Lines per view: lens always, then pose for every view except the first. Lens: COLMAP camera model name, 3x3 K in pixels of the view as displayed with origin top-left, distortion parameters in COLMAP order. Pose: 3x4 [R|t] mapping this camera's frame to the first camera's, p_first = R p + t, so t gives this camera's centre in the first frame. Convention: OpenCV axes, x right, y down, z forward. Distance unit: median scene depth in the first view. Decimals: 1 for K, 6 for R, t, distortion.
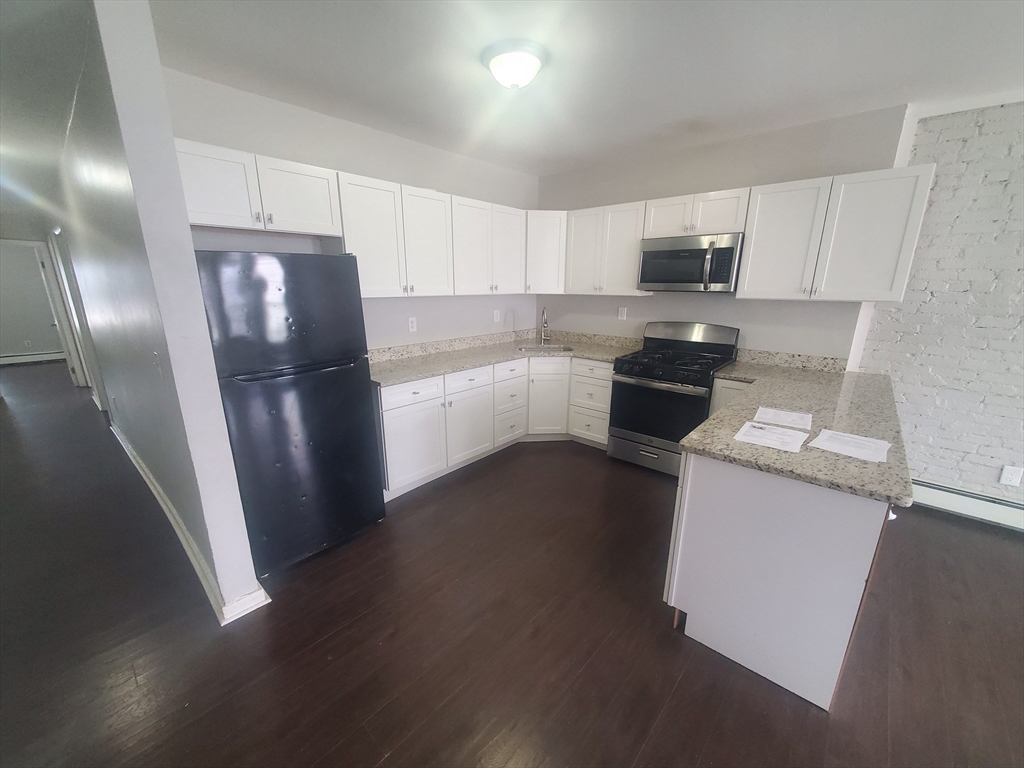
lens RADIAL K [[403.2, 0, 511.4], [0, 403.2, 390.5], [0, 0, 1]] dist [-0.002401, -0.000356]
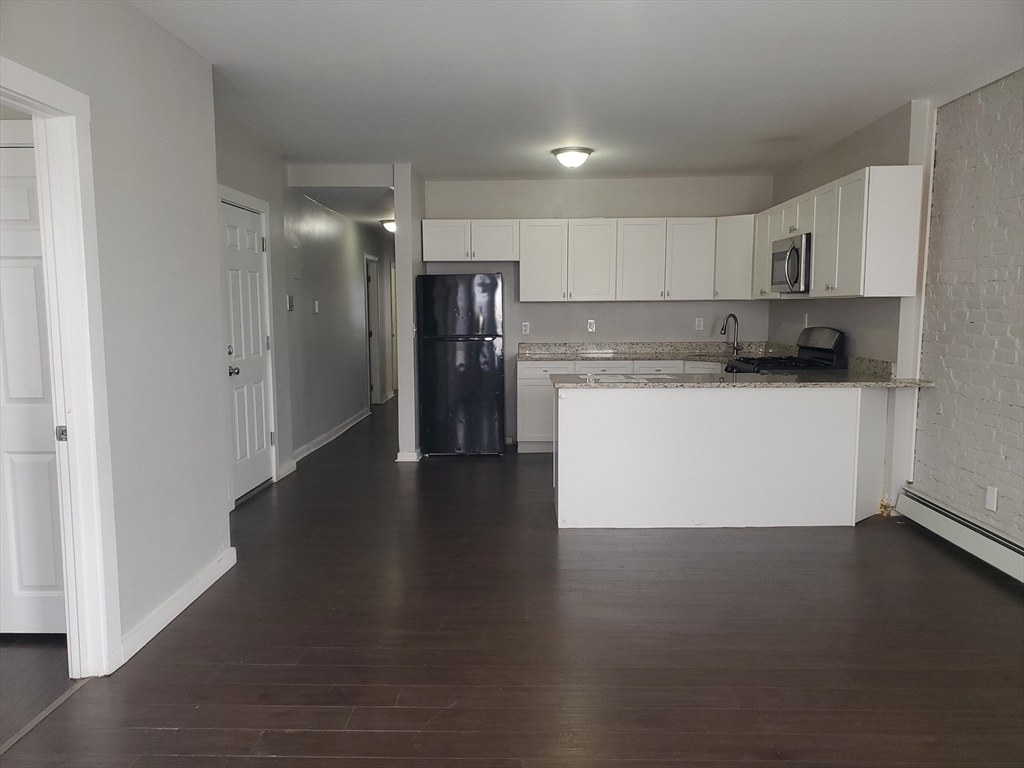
lens RADIAL K [[792.2, 0, 512.0], [0, 792.2, 384.0], [0, 0, 1]] dist [-0.000822, -0.002647]
pose [[0.649126, 0.066051, -0.757808, 1.410523], [-0.186970, 0.979515, -0.074781, 0.223701], [0.737345, 0.190229, 0.648178, -0.642086]]
